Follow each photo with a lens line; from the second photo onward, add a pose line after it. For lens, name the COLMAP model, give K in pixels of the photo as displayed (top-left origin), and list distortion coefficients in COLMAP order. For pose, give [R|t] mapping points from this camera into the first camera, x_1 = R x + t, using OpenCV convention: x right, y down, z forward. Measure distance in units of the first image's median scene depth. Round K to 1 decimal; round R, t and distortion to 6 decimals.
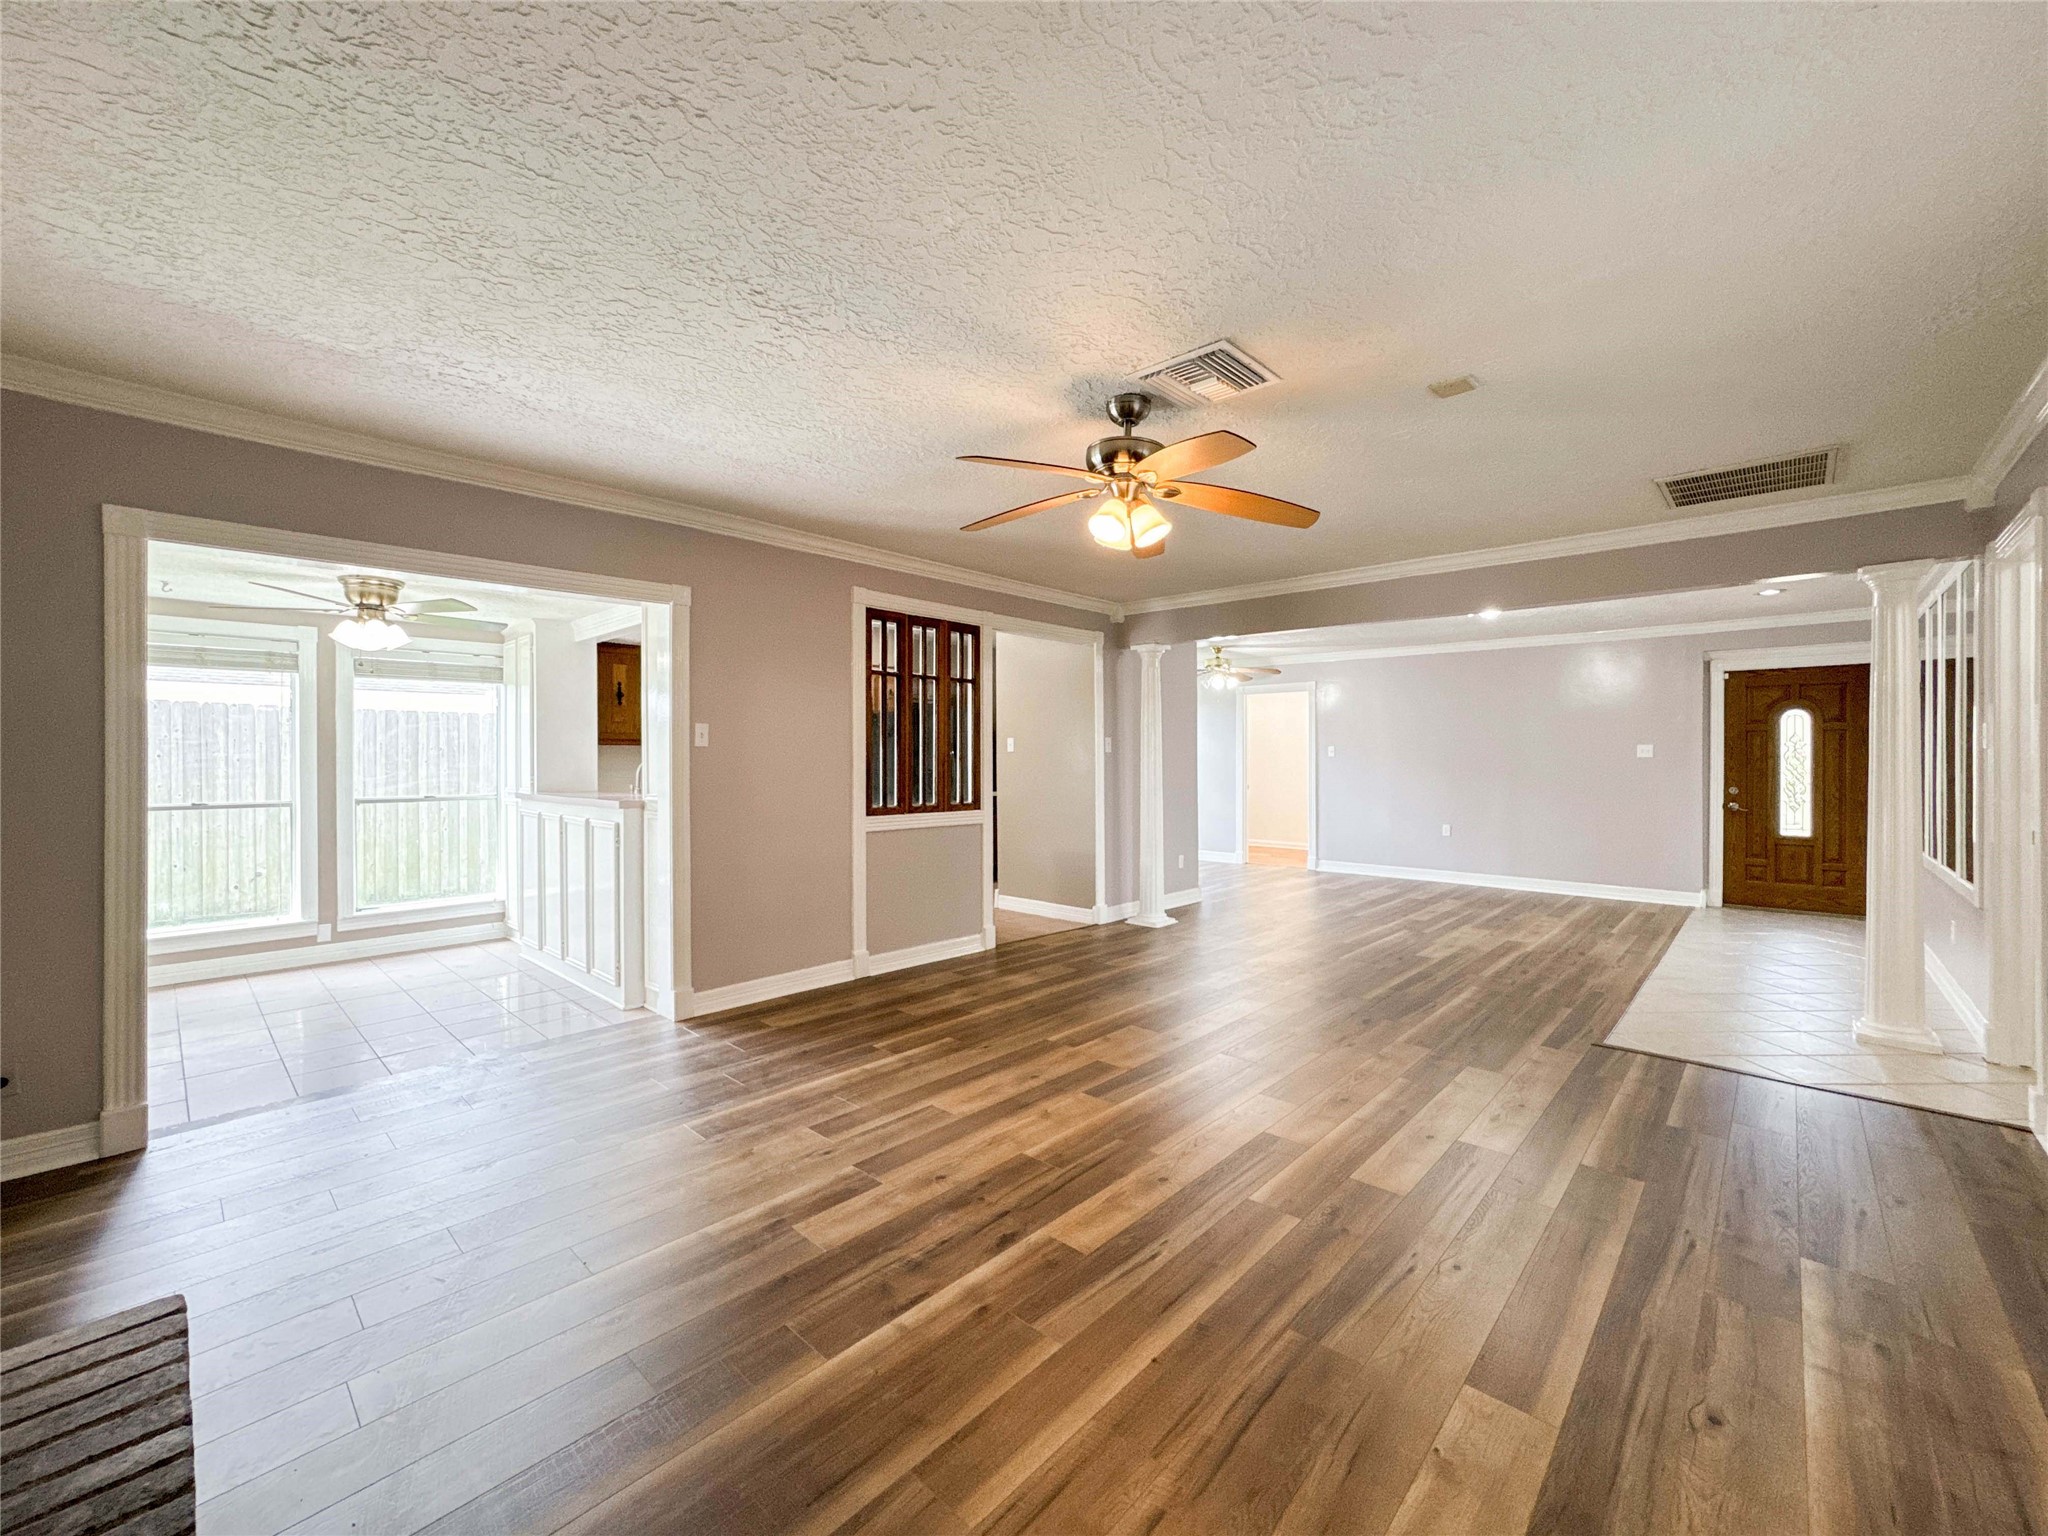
lens RADIAL K [[845.5, 0, 1032.8], [0, 845.5, 763.8], [0, 0, 1]] dist [-0.039533, 0.017859]
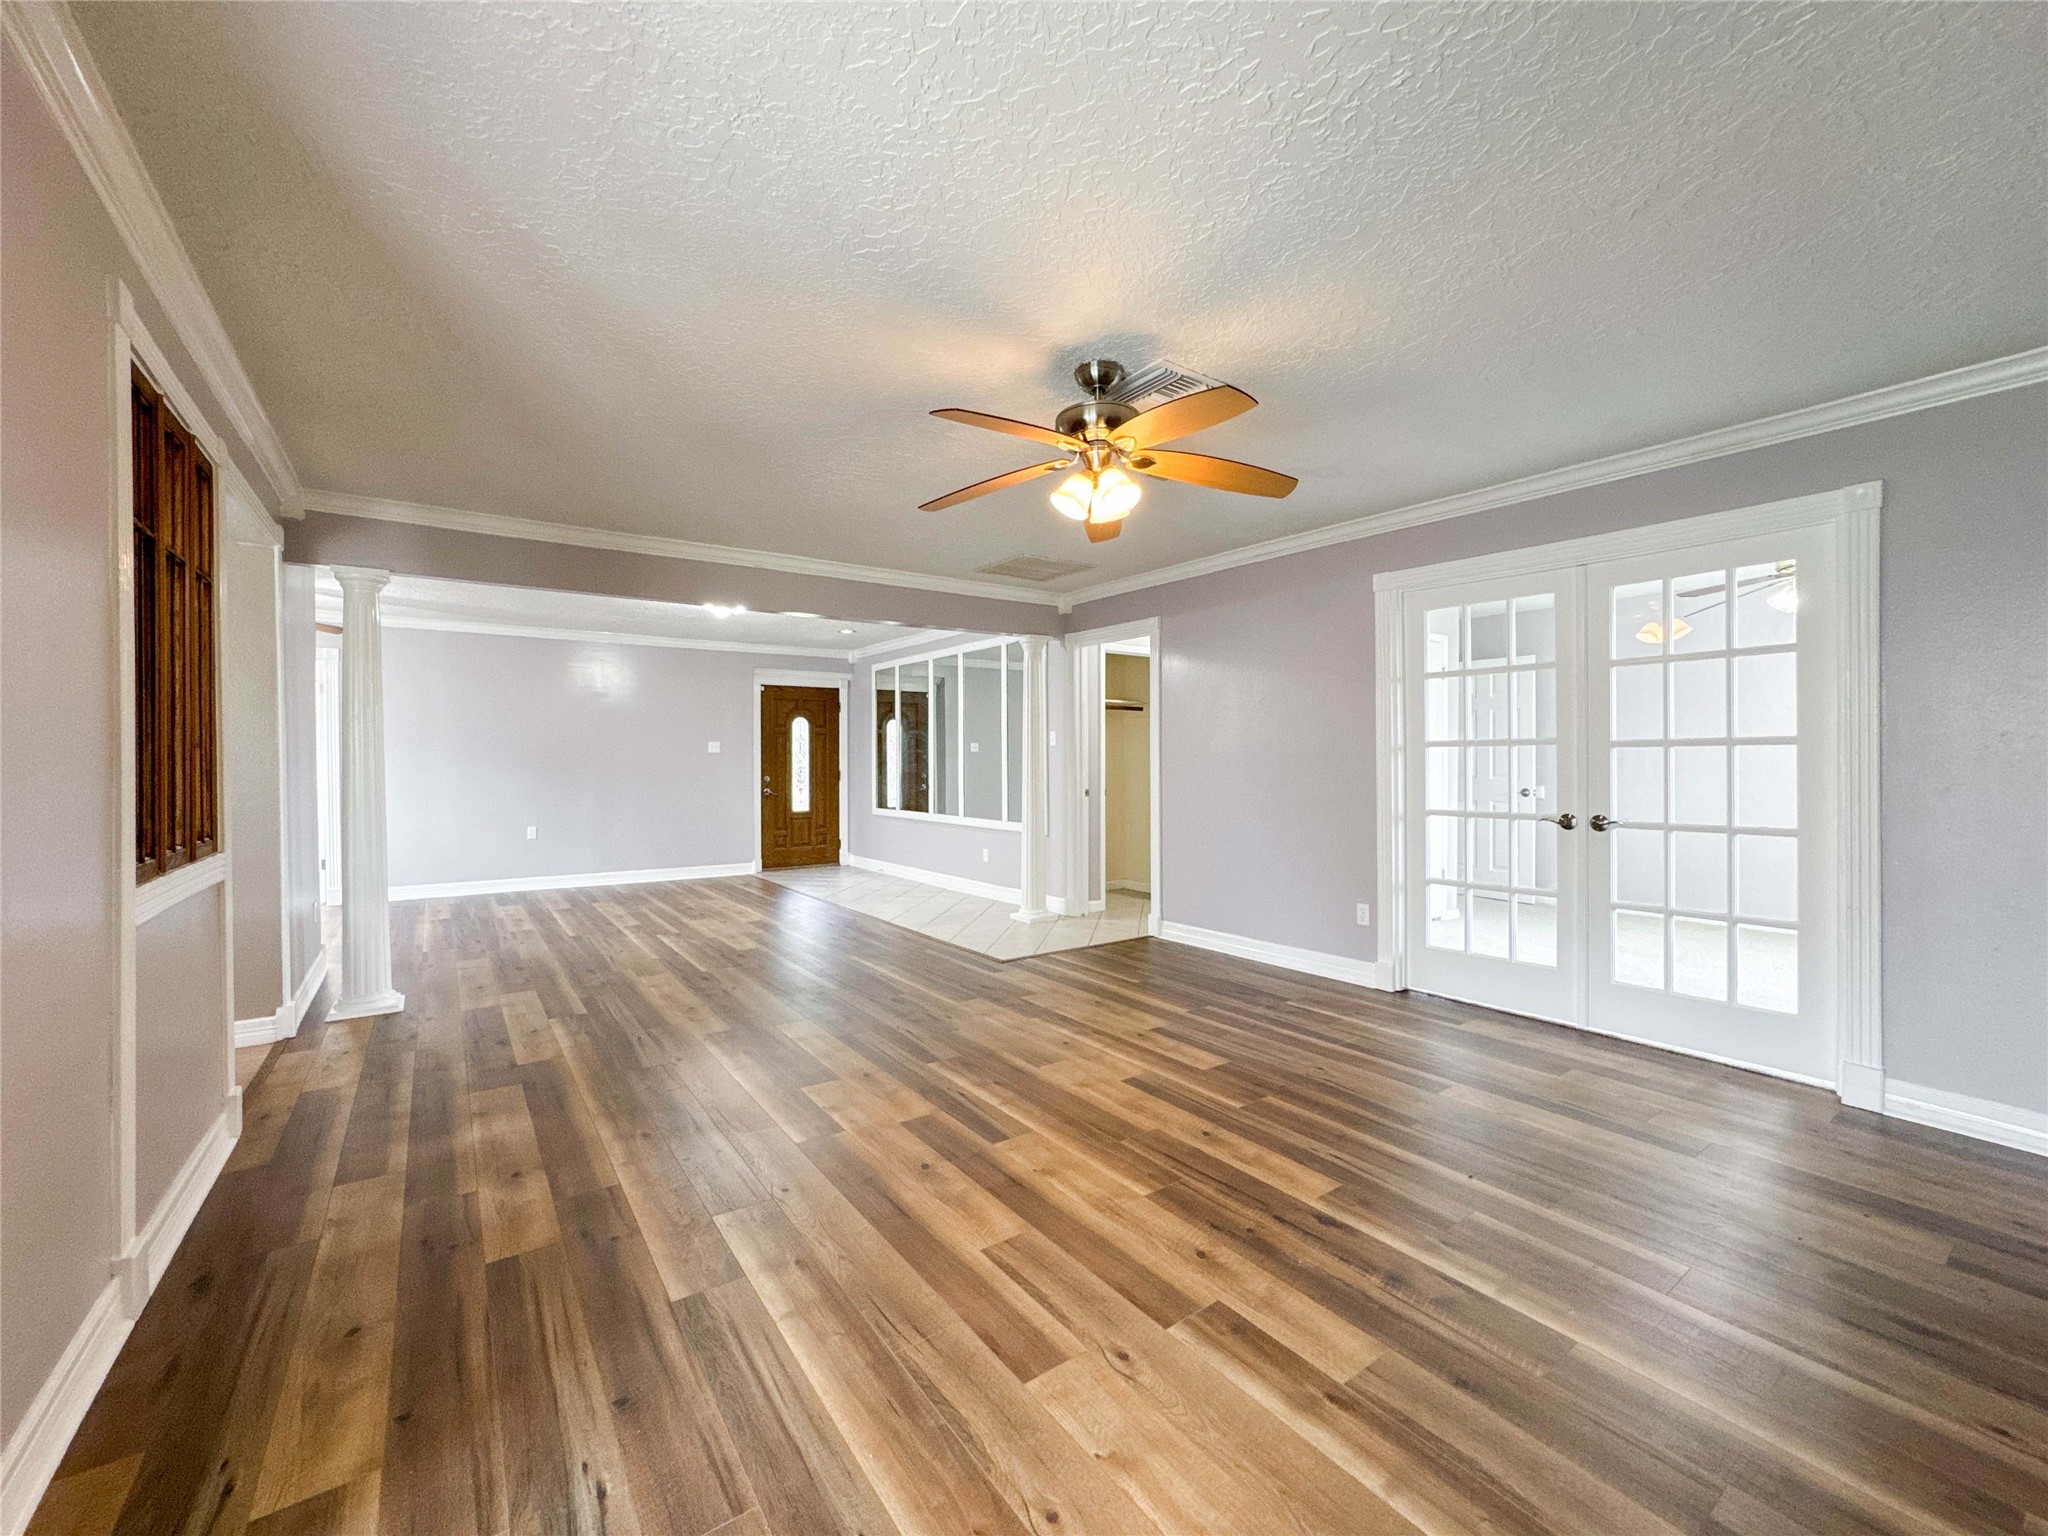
lens RADIAL K [[834.7, 0, 1023.8], [0, 834.7, 762.4], [0, 0, 1]] dist [-0.042826, 0.020894]
pose [[0.203022, -0.007210, 0.979148, -0.700687], [0.010295, 0.999933, 0.005229, 0.009088], [-0.979120, 0.009019, 0.203083, 0.763094]]
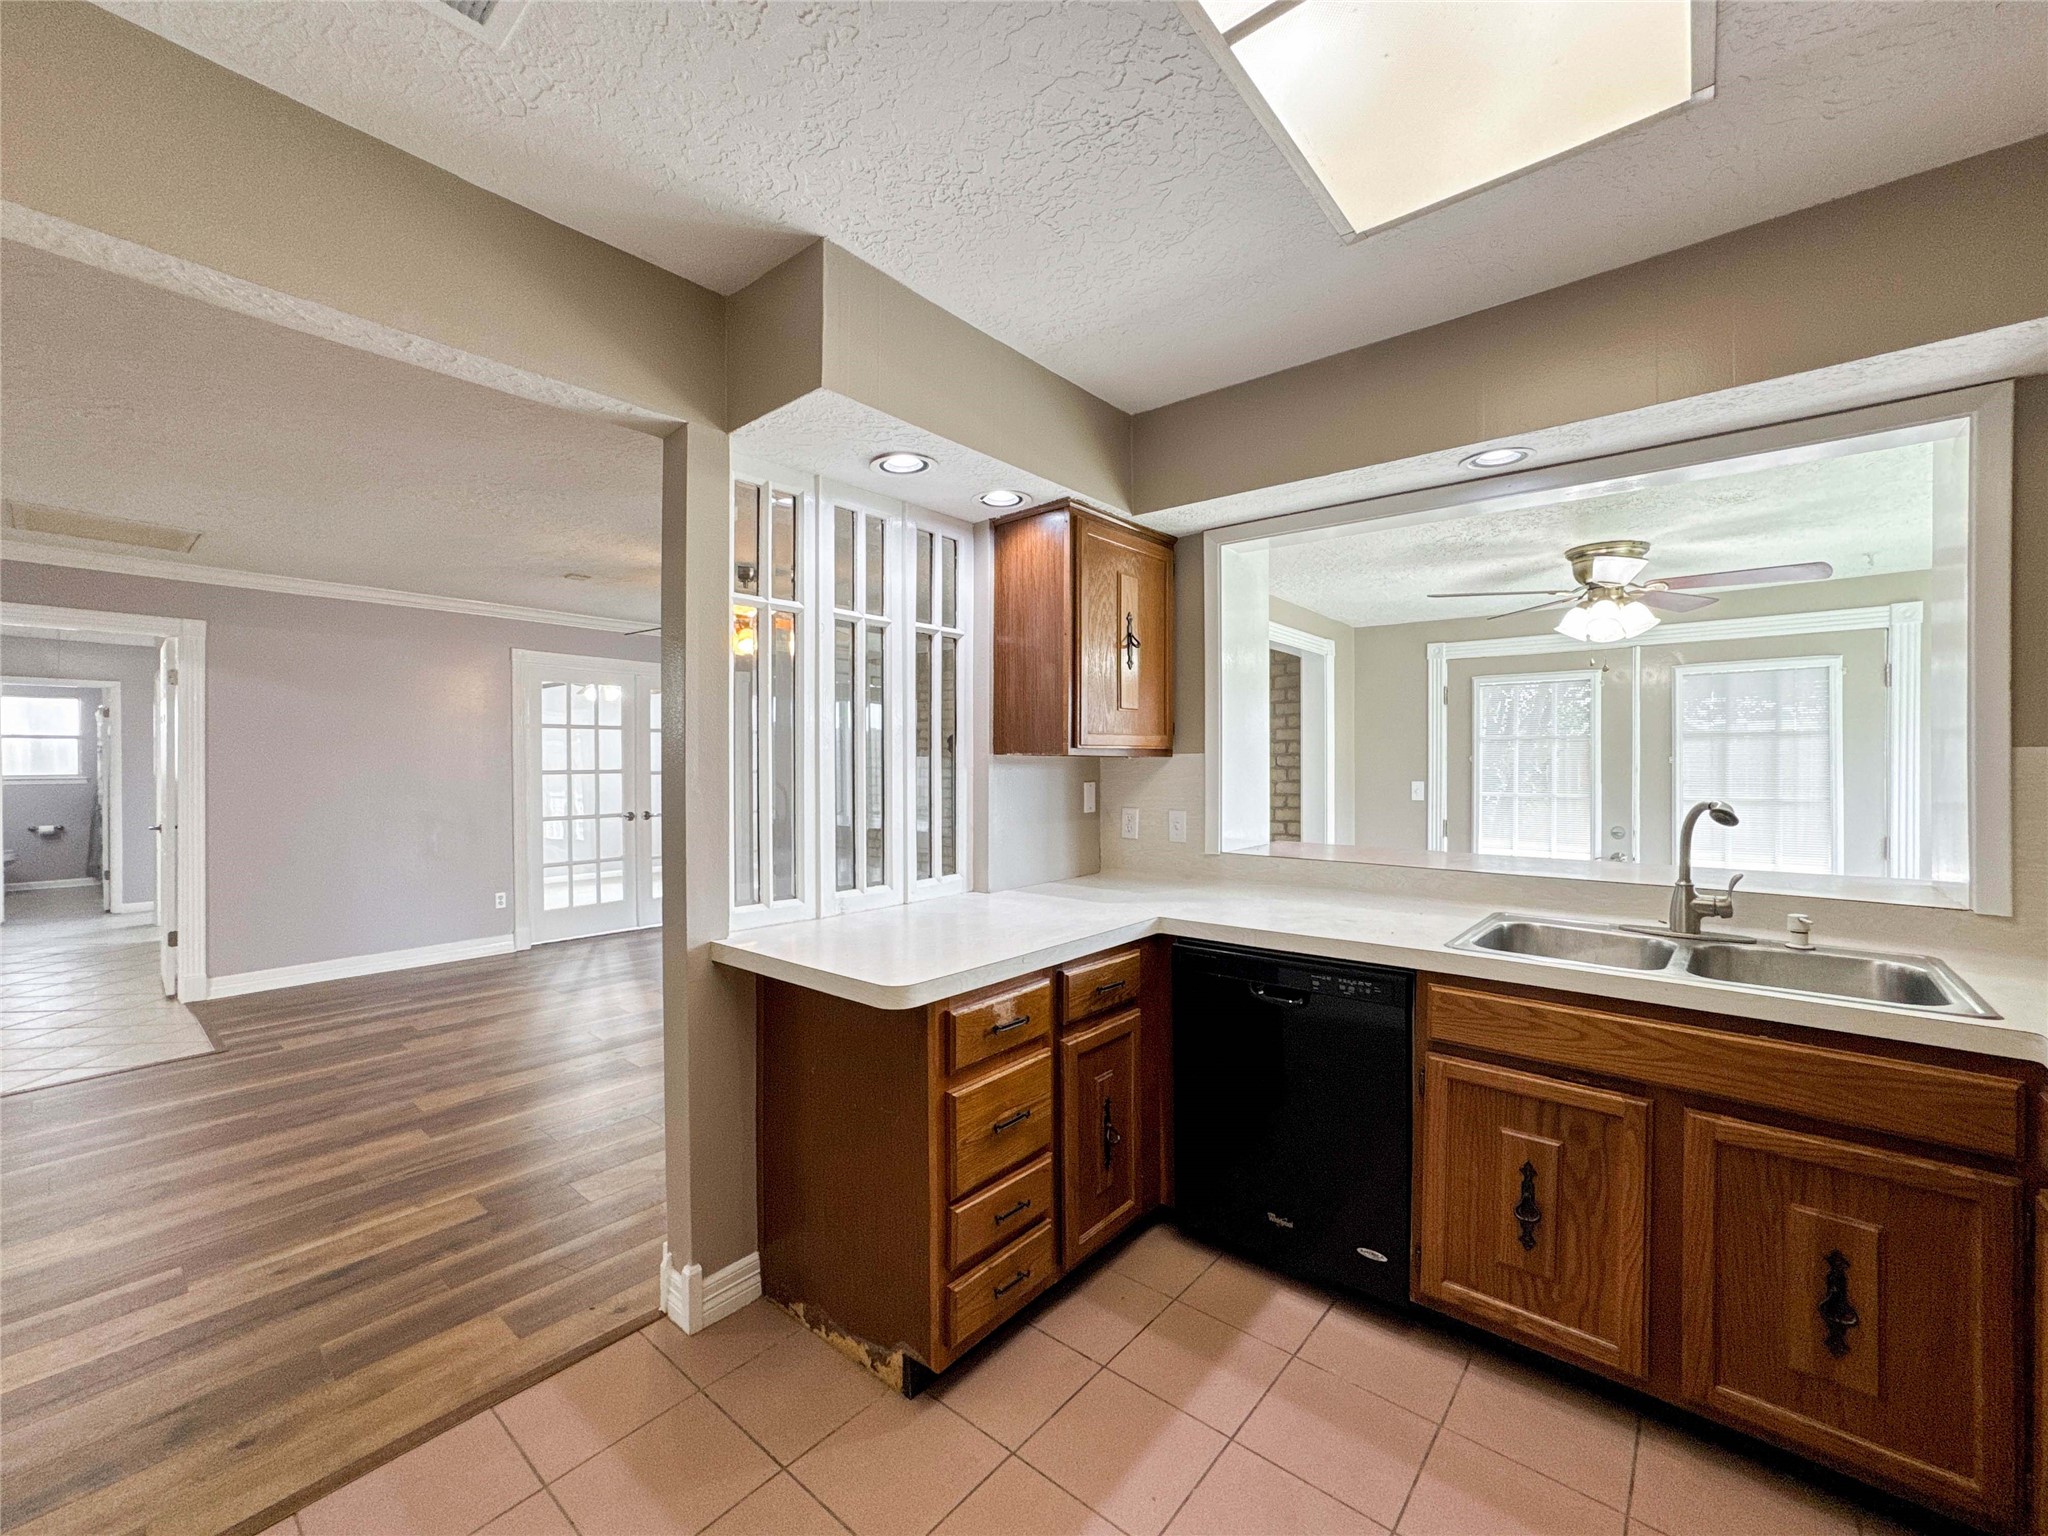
lens RADIAL K [[834.7, 0, 1023.8], [0, 834.7, 762.4], [0, 0, 1]] dist [-0.042826, 0.020894]
pose [[-0.998803, 0.000716, -0.048905, -0.314766], [0.000380, 0.999976, 0.006885, -0.039962], [0.048909, 0.006858, -0.998780, 2.304165]]
